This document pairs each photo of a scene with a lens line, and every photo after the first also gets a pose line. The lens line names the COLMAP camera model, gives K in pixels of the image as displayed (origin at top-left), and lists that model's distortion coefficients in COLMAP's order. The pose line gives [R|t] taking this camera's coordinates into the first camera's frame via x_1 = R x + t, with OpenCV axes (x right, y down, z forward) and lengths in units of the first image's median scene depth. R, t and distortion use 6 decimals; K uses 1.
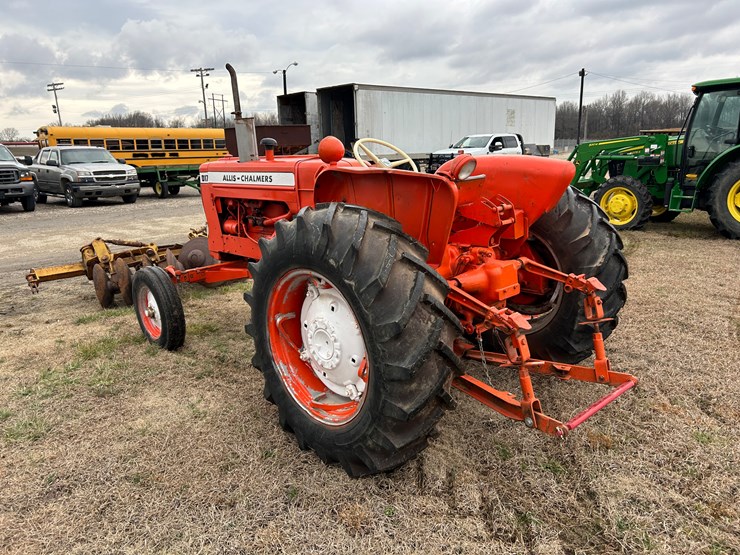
lens RADIAL K [[541.4, 0, 366.4], [0, 541.4, 288.6], [0, 0, 1]] dist [0.044562, -0.033609]
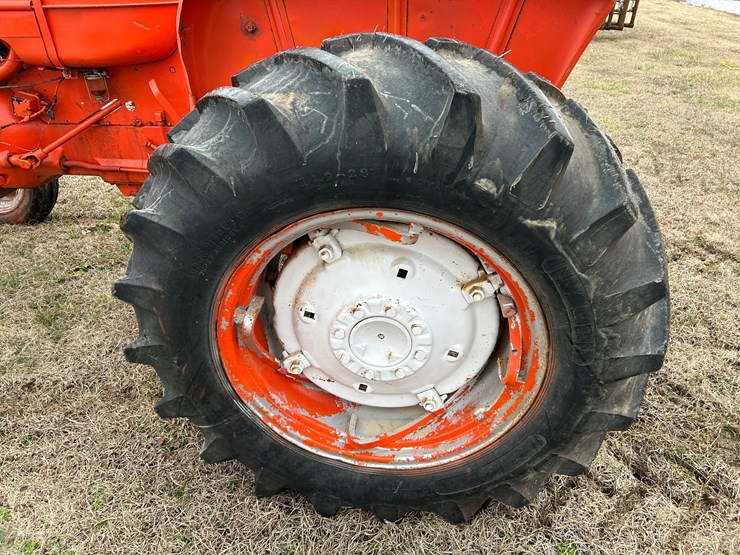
lens RADIAL K [[541.4, 0, 366.4], [0, 541.4, 288.6], [0, 0, 1]] dist [0.044562, -0.033609]
pose [[0.759337, -0.319310, 0.566964, -0.351311], [0.139024, 0.930810, 0.338030, -0.113924], [-0.635673, -0.177858, 0.751190, 0.624005]]
